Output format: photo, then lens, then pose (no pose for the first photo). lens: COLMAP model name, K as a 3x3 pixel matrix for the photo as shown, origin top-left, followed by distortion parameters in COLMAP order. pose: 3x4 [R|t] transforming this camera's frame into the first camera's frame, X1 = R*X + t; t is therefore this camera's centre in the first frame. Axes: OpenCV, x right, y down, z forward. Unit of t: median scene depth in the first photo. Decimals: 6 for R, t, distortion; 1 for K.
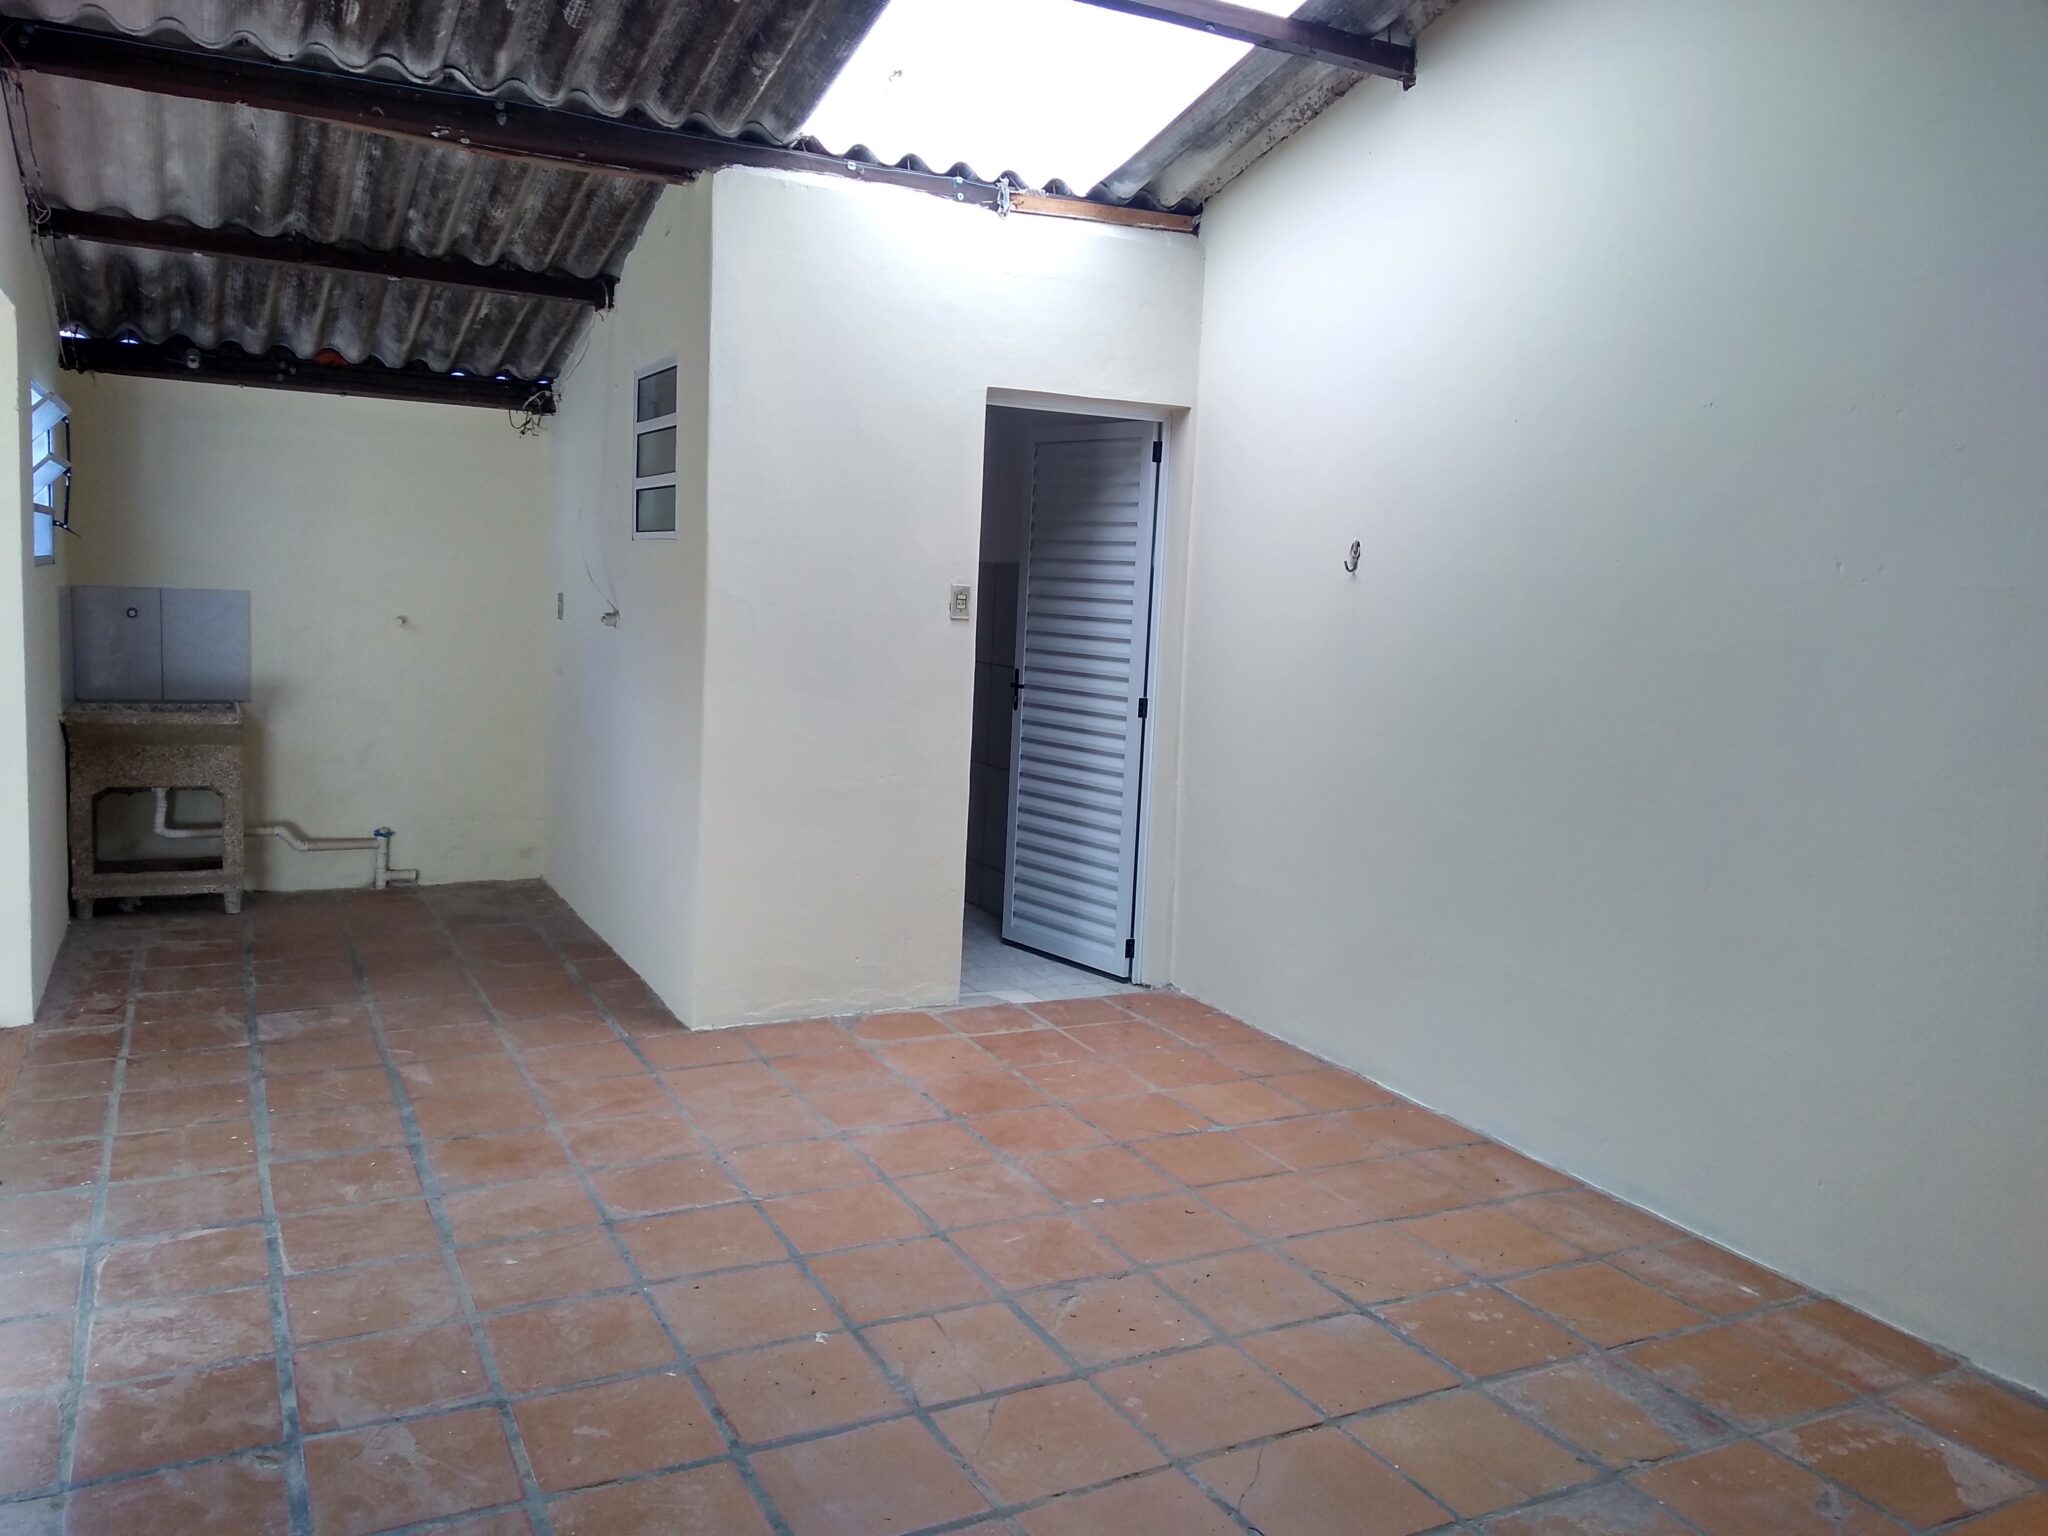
lens RADIAL K [[1580.2, 0, 1016.2], [0, 1580.2, 774.7], [0, 0, 1]] dist [0.057031, -0.096240]
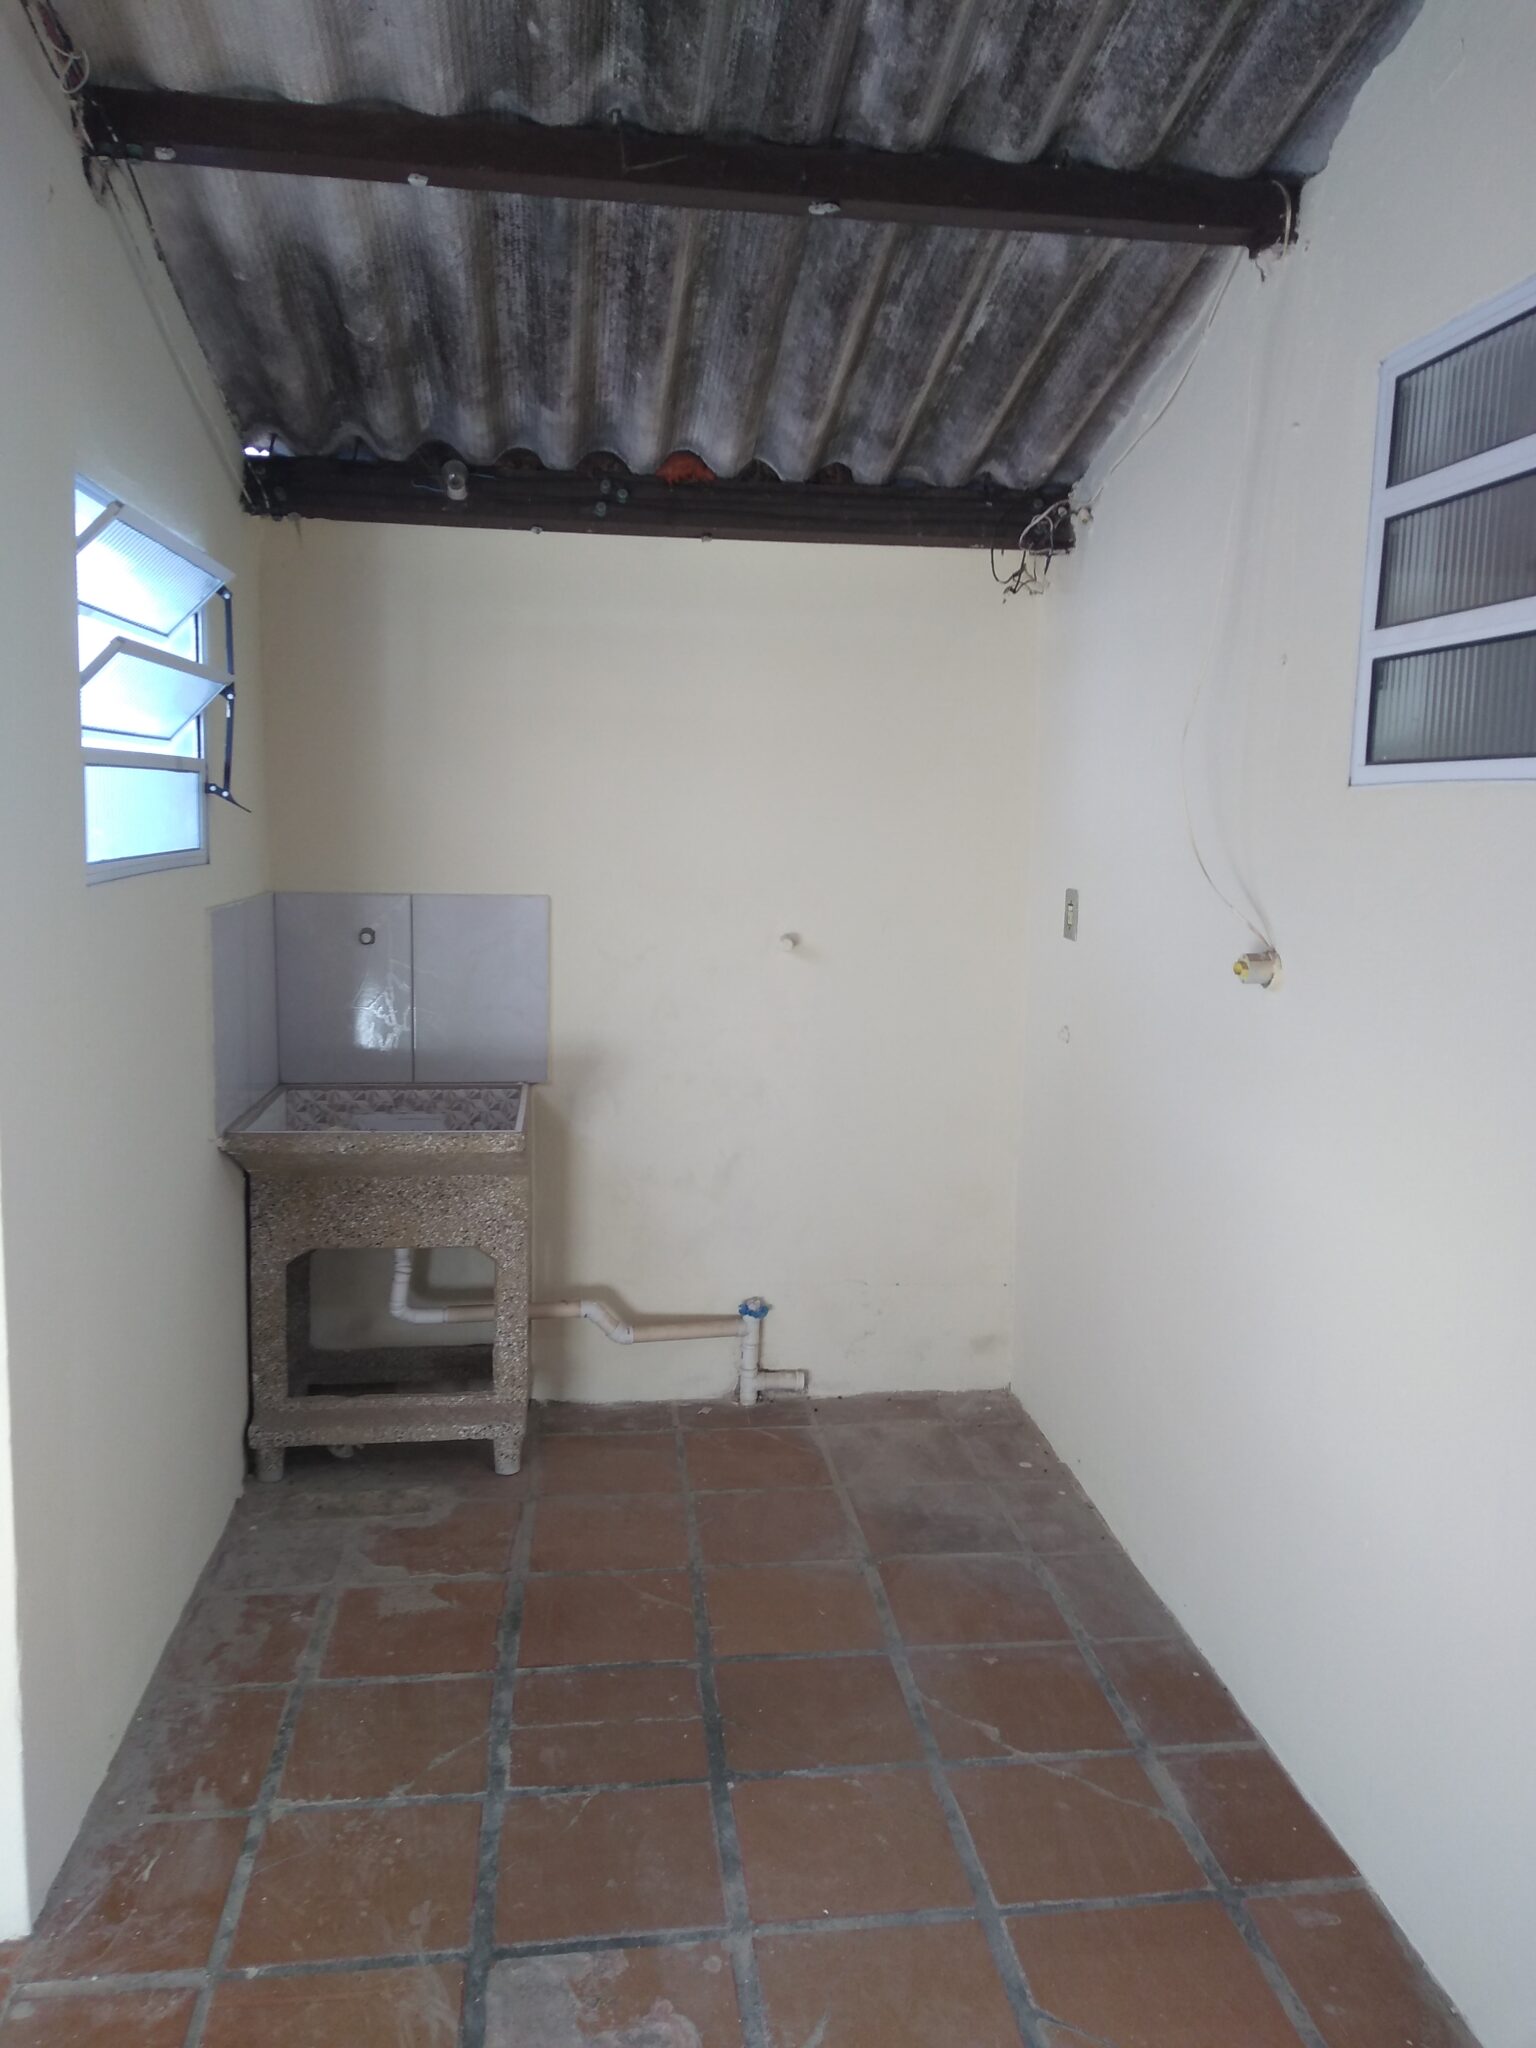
lens RADIAL K [[1580.2, 0, 768.0], [0, 1580.2, 1024.0], [0, 0, 1]] dist [0.057031, -0.096240]
pose [[0.938974, 0.021204, -0.343334, -0.223784], [-0.019455, 0.999774, 0.008539, -0.080711], [0.343438, -0.001338, 0.939174, 0.523139]]
